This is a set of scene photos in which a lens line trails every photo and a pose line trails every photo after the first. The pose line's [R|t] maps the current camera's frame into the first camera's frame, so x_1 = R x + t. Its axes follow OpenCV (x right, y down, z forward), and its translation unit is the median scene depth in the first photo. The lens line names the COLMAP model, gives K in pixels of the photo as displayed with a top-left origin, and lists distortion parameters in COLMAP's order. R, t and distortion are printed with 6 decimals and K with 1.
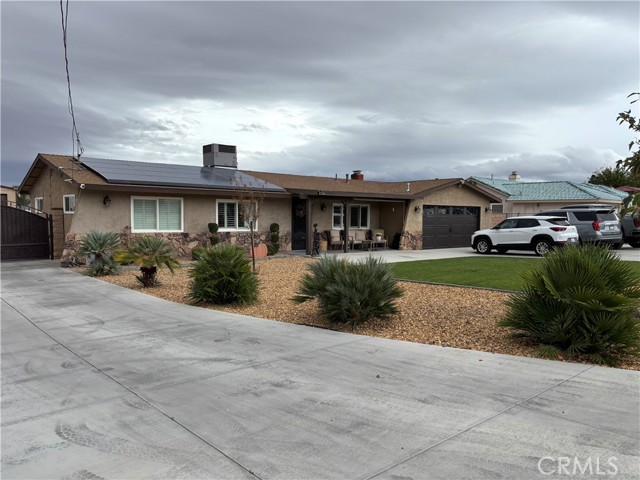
lens RADIAL K [[484.5, 0, 320.0], [0, 484.5, 240.0], [0, 0, 1]] dist [0.076220, -0.073682]
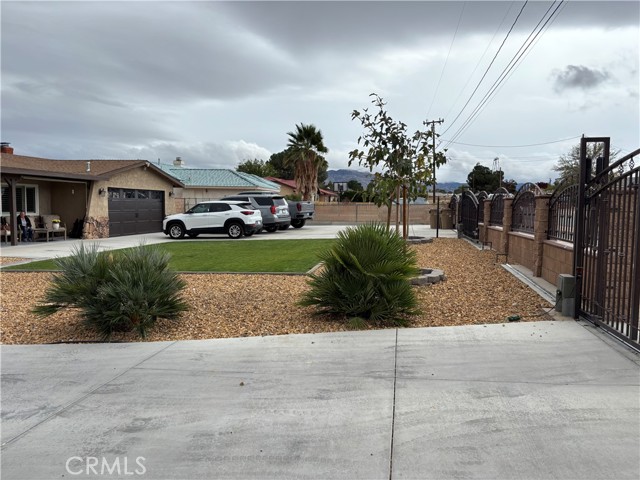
lens RADIAL K [[484.5, 0, 320.0], [0, 484.5, 240.0], [0, 0, 1]] dist [0.076220, -0.073682]
pose [[0.768249, -0.046928, 0.638429, -0.094859], [0.027886, 0.998816, 0.039861, -0.000755], [-0.639544, -0.012820, 0.768648, 0.078830]]
